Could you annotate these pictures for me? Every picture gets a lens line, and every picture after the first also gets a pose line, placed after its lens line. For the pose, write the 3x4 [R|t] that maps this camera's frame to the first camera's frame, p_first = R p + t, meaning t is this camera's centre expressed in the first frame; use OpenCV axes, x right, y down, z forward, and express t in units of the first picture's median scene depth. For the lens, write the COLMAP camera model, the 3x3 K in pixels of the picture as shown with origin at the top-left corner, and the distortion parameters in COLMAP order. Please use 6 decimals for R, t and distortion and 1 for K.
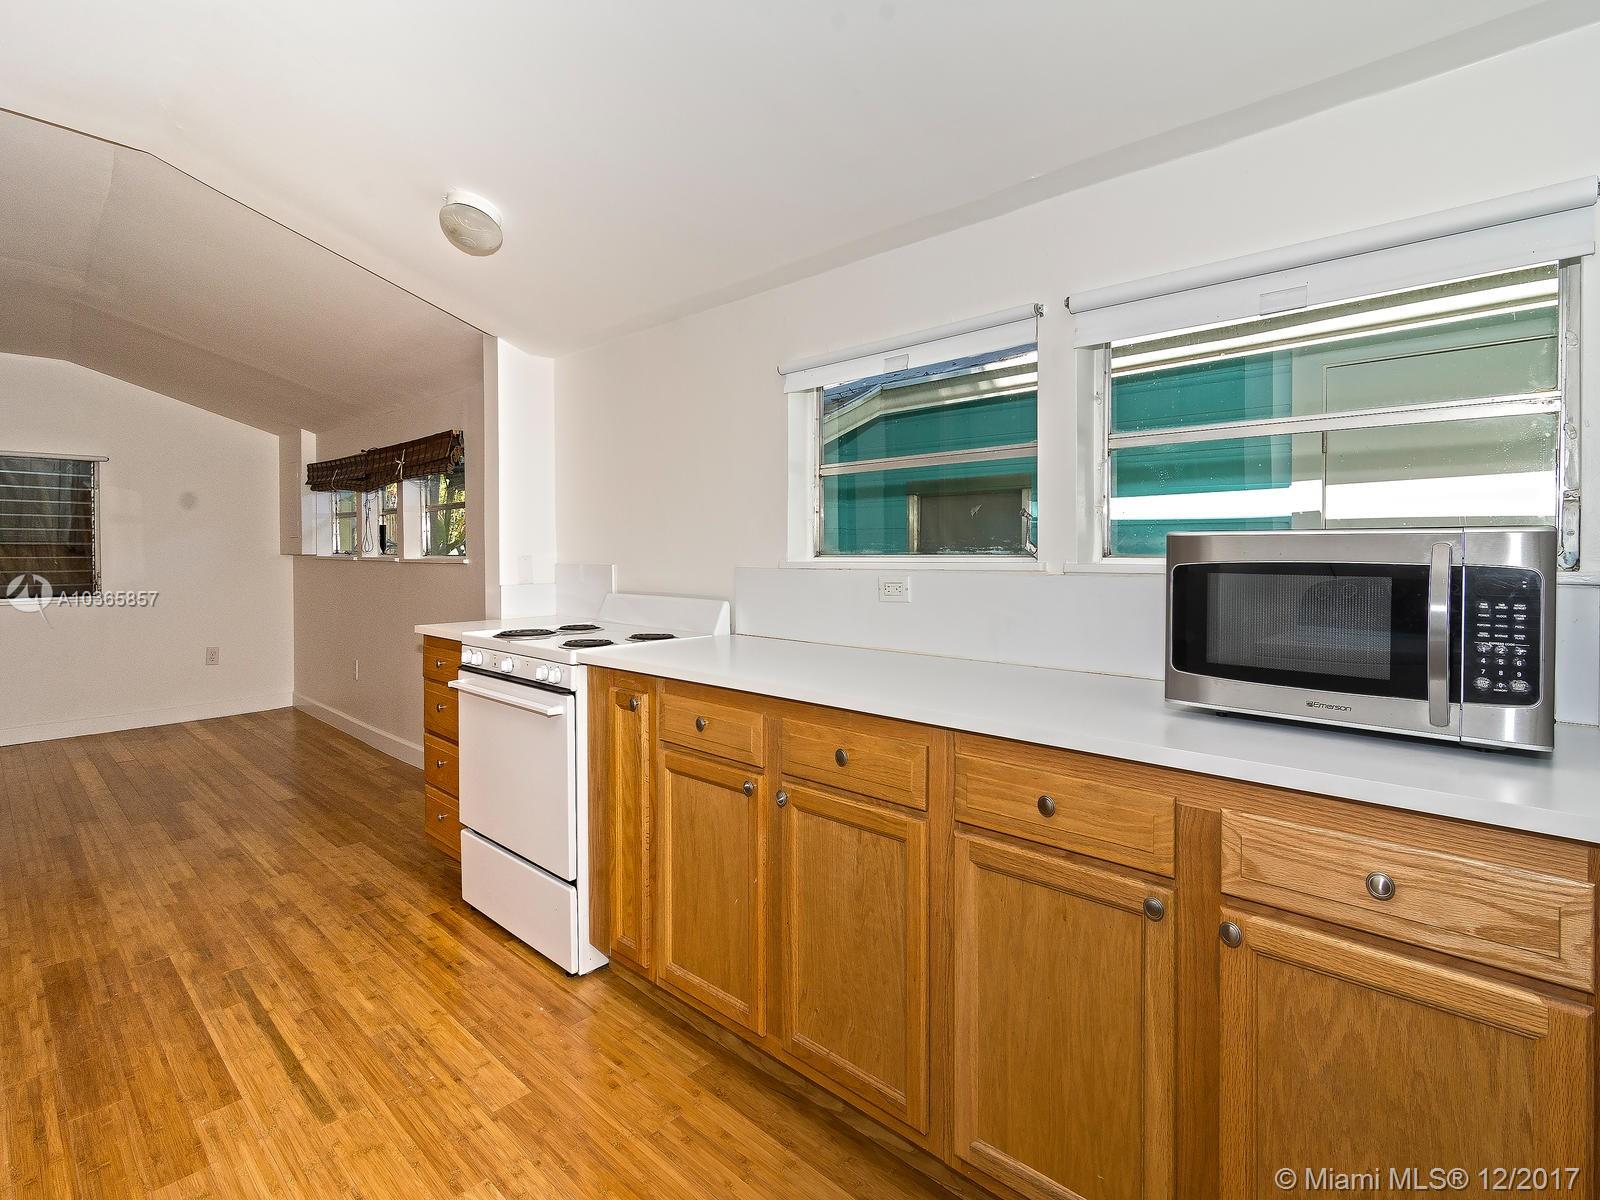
lens RADIAL K [[784.2, 0, 800.0], [0, 784.2, 600.0], [0, 0, 1]] dist [0.001619, 0.000174]
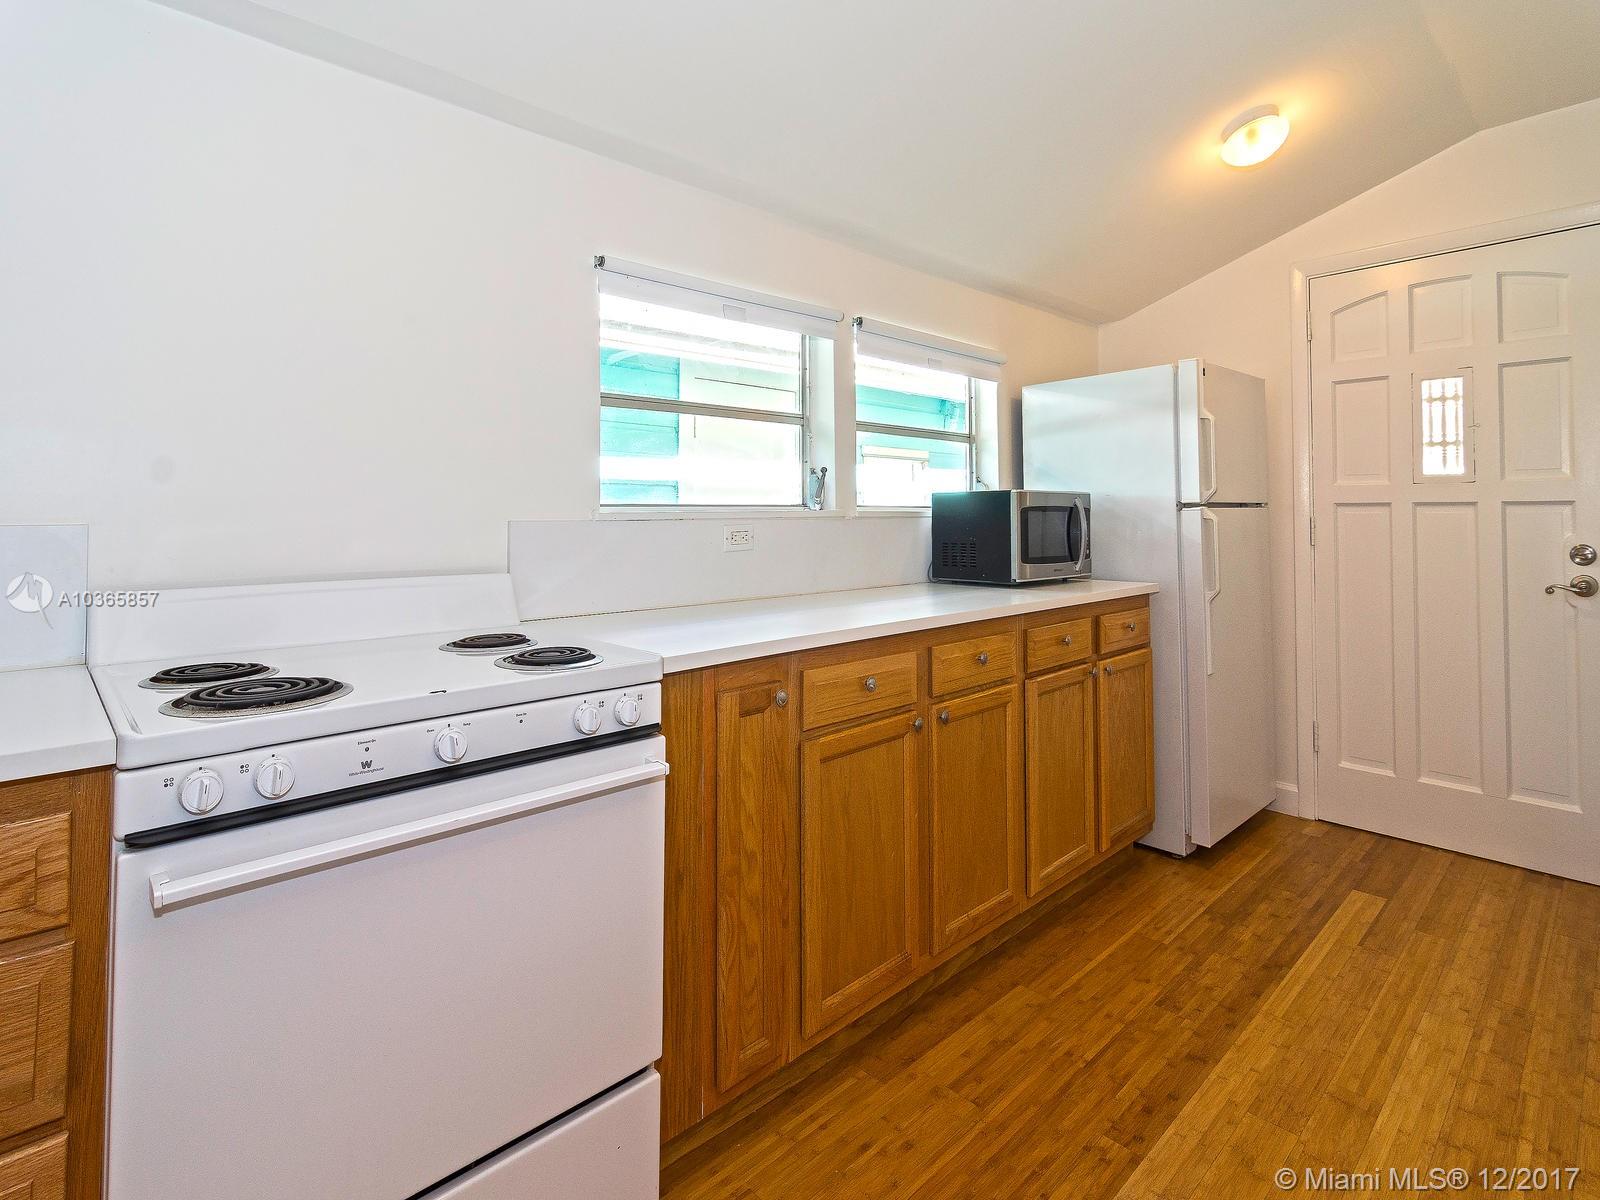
lens RADIAL K [[808.9, 0, 801.0], [0, 808.9, 519.0], [0, 0, 1]] dist [-0.001742, -0.000037]
pose [[0.058334, -0.009515, 0.998252, -1.075913], [0.064792, 0.997882, 0.005726, -0.045890], [-0.996192, 0.064345, 0.058827, 1.016400]]
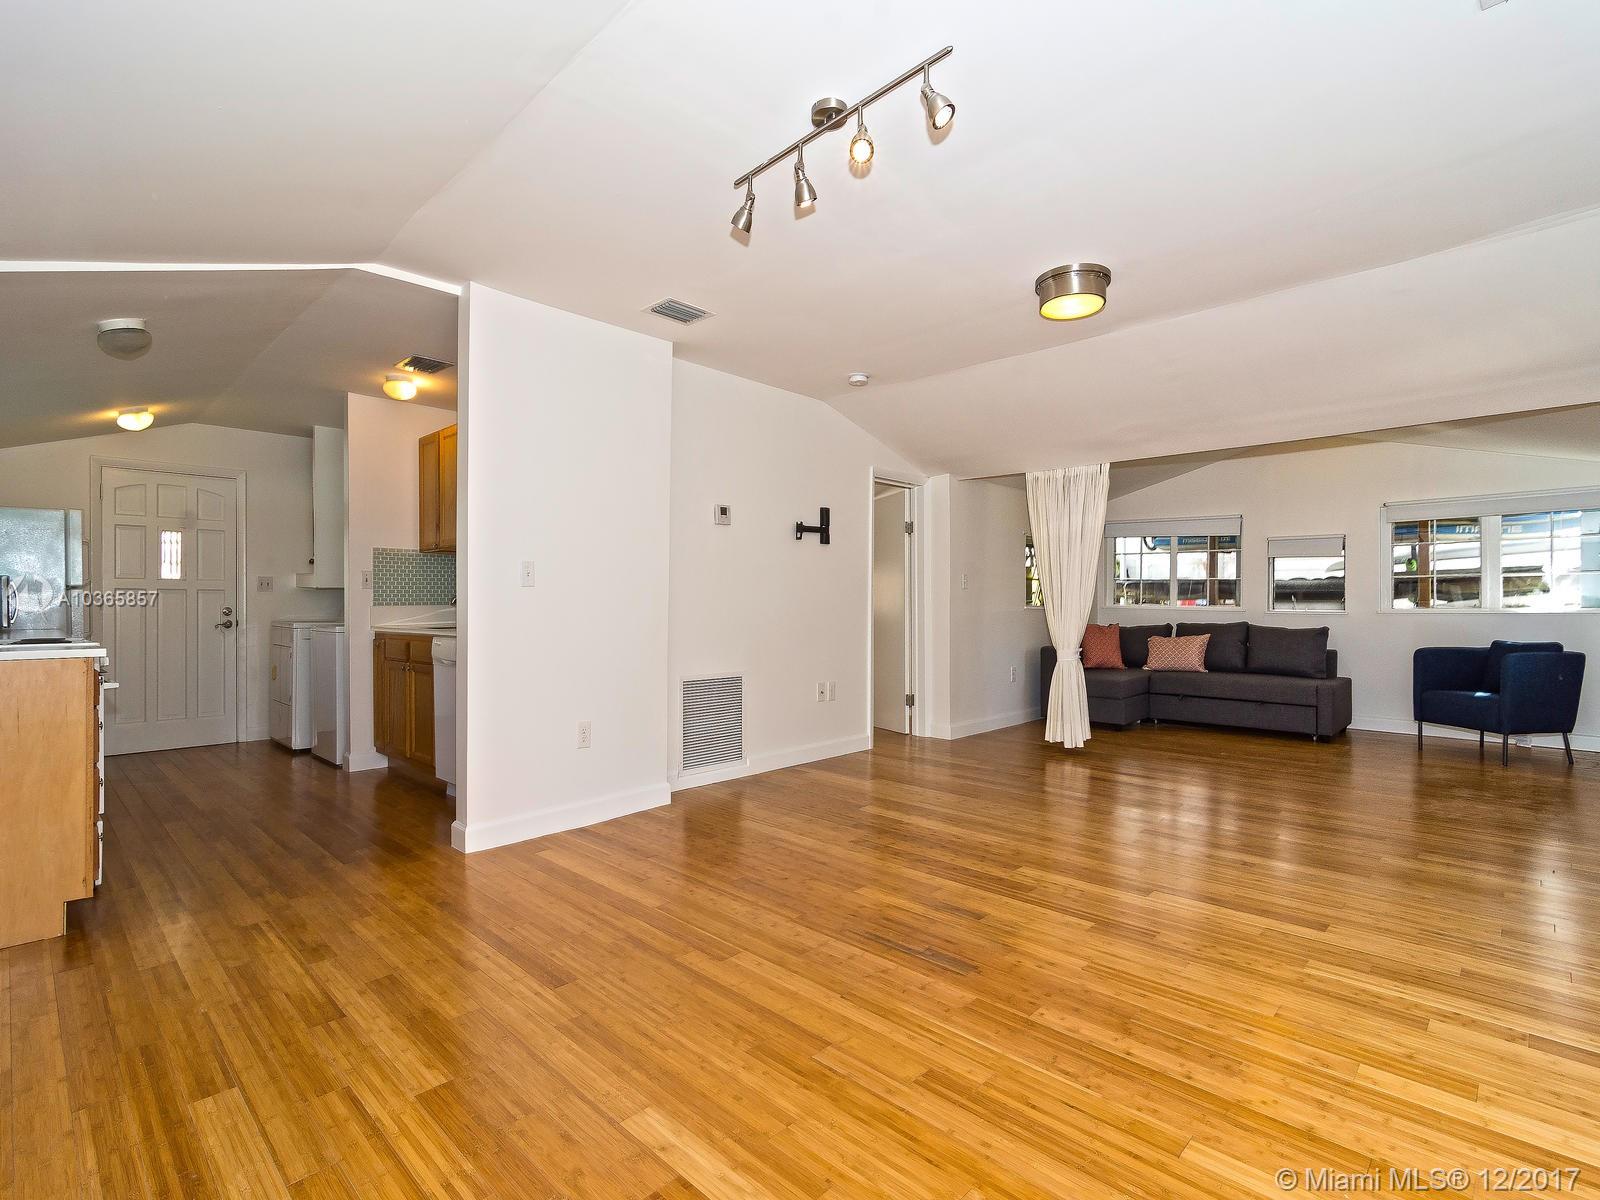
lens RADIAL K [[784.2, 0, 800.0], [0, 784.2, 600.0], [0, 0, 1]] dist [0.001619, 0.000174]
pose [[-0.999673, -0.005279, 0.025021, -2.198646], [-0.003952, 0.998597, 0.052805, -0.130200], [-0.025265, 0.052689, -0.998291, 3.138603]]
